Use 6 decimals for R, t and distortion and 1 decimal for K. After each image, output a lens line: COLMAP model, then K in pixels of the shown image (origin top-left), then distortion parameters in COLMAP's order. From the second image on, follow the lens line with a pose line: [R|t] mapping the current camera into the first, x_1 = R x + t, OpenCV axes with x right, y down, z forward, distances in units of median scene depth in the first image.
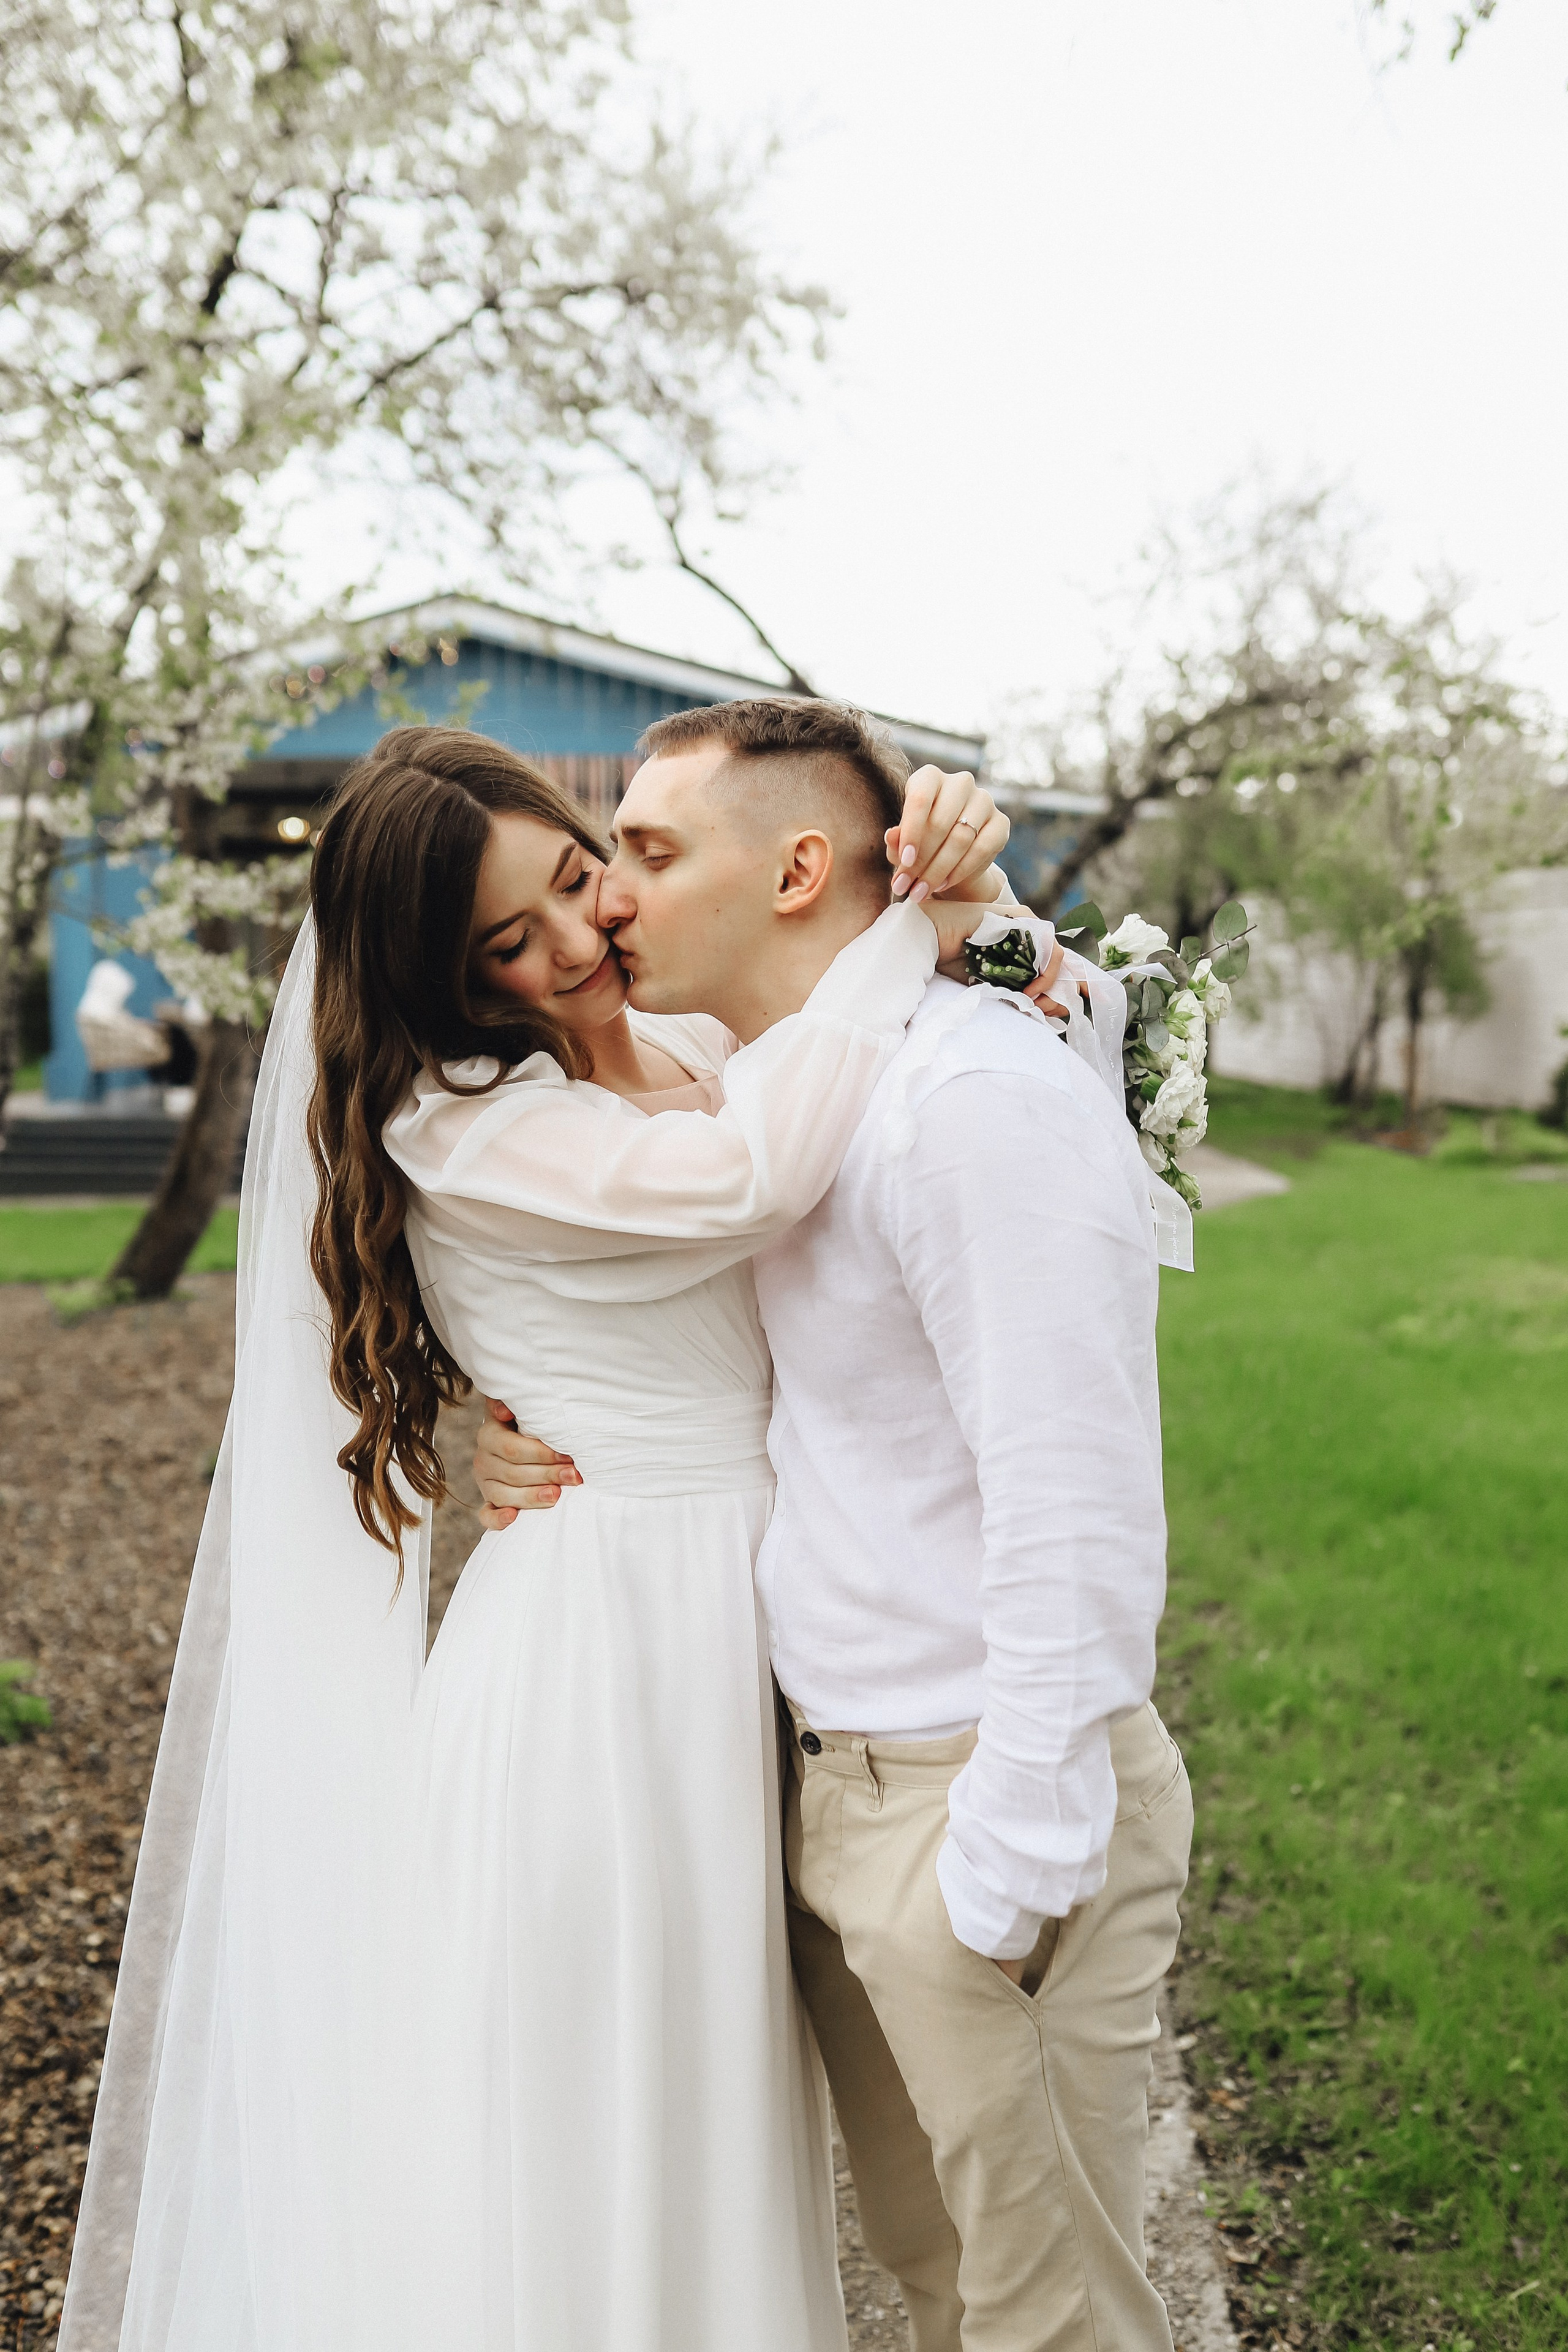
lens RADIAL K [[2455.7, 0, 784.0], [0, 2455.7, 1176.0], [0, 0, 1]] dist [-0.010099, 0.027704]
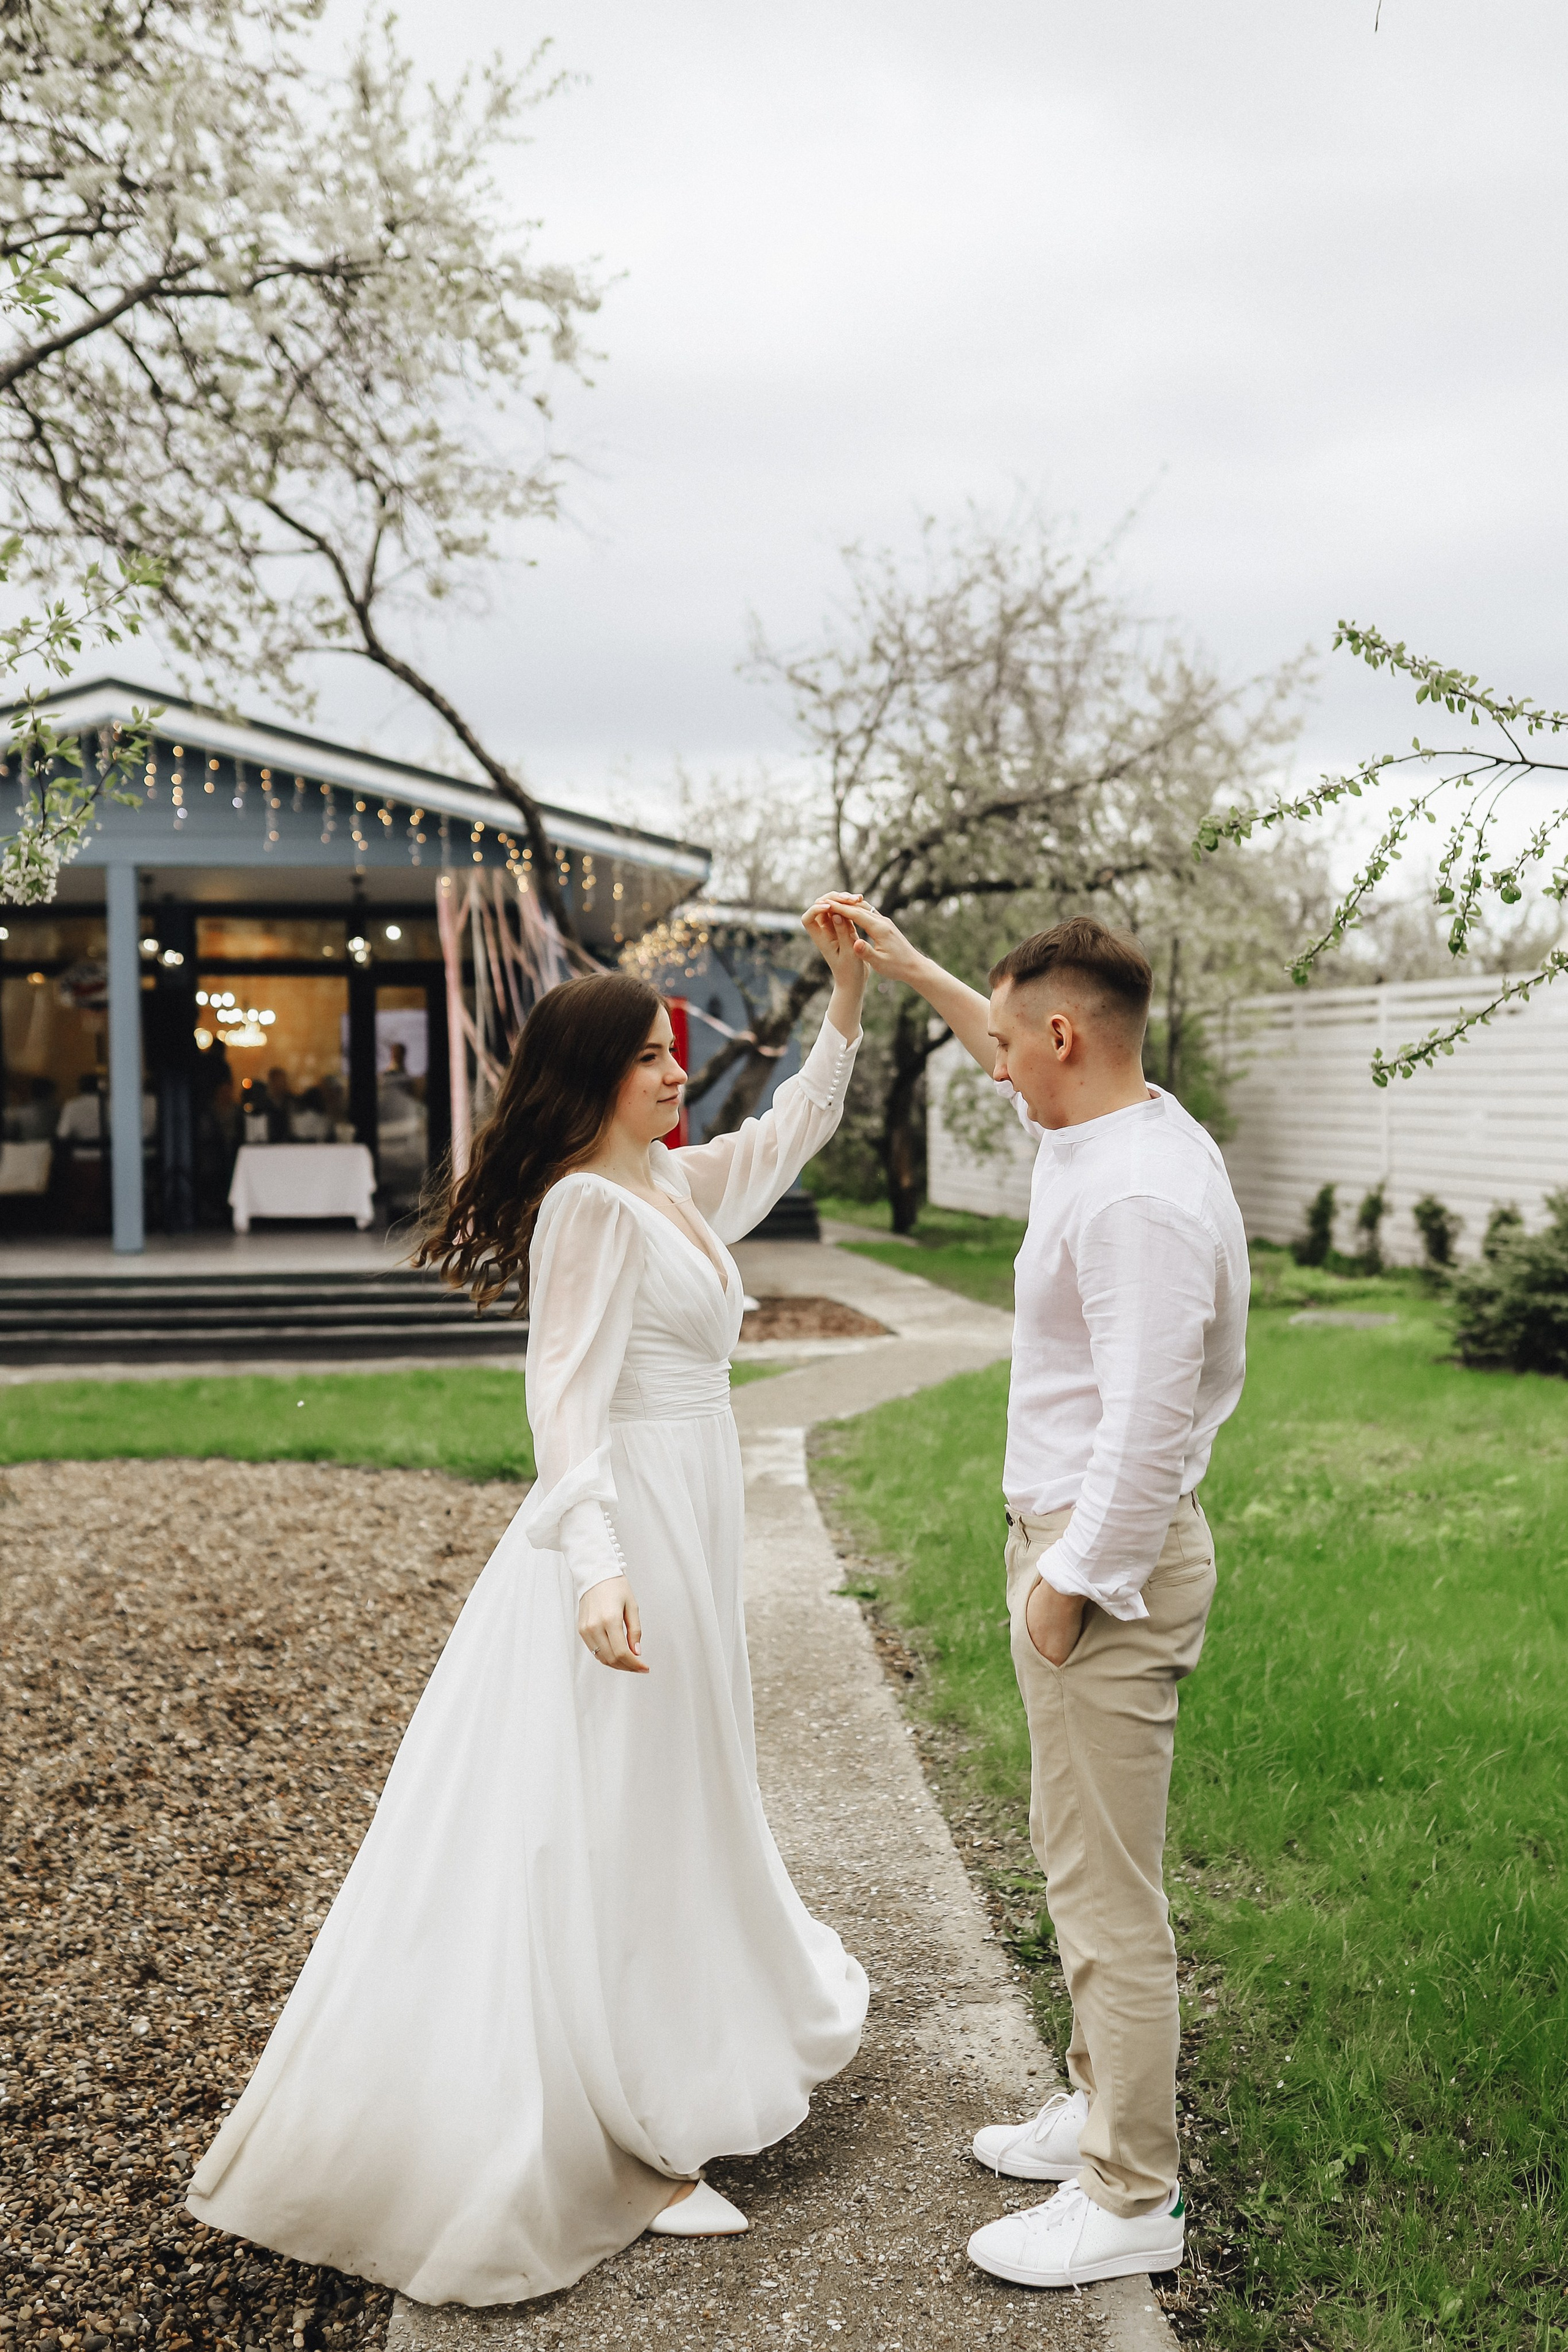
lens RADIAL K [[2467.4, 0, 787.3], [0, 2467.4, 1206.1], [0, 0, 1]] dist [0.003972, -0.004588]
pose [[0.991637, -0.012381, 0.128464, -0.063649], [0.017640, 0.999049, -0.039881, -0.051110], [-0.127848, 0.041814, 0.990912, 0.567194]]
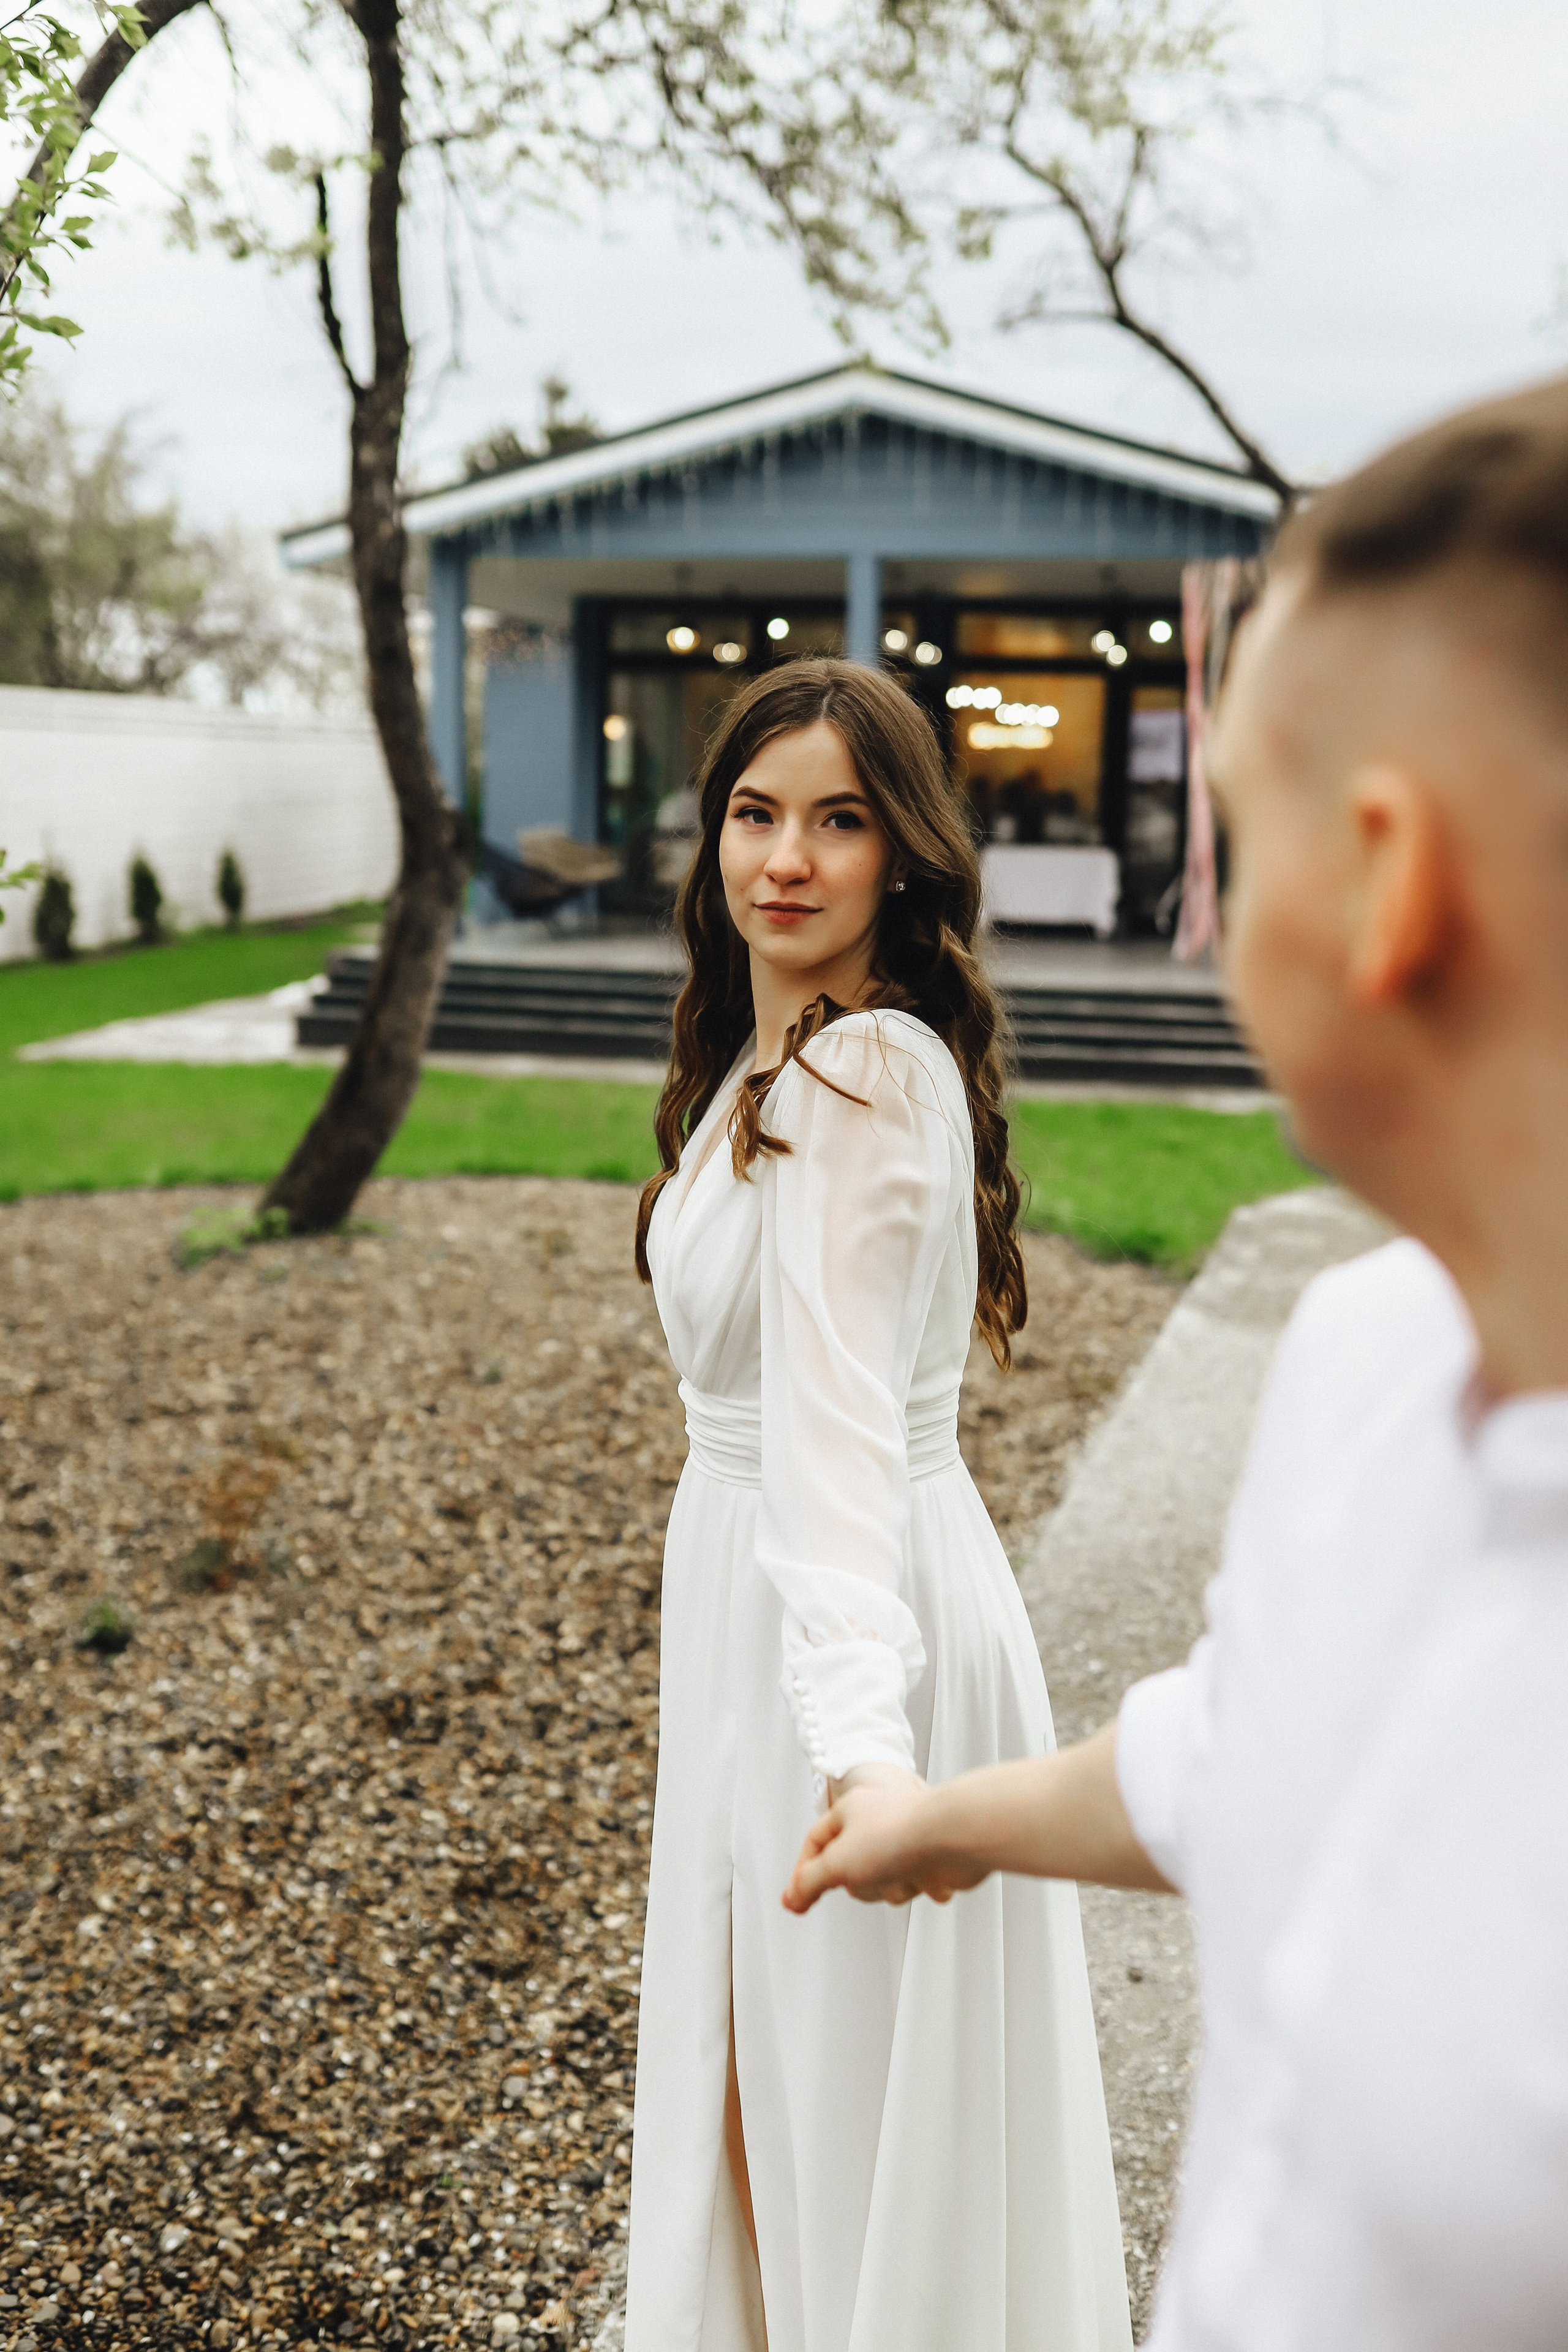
lens RADIAL K [[2326.4, 0, 784.0], [0, 2326.4, 1176.0], [0, 0, 1]] dist [-0.015209, 0.024858]
pose [[0.978664, 0.062321, -0.195789, 0.121484], [-0.046788, 0.995451, 0.082989, -0.137740], [0.200071, -0.072058, 0.977128, 1.206180]]
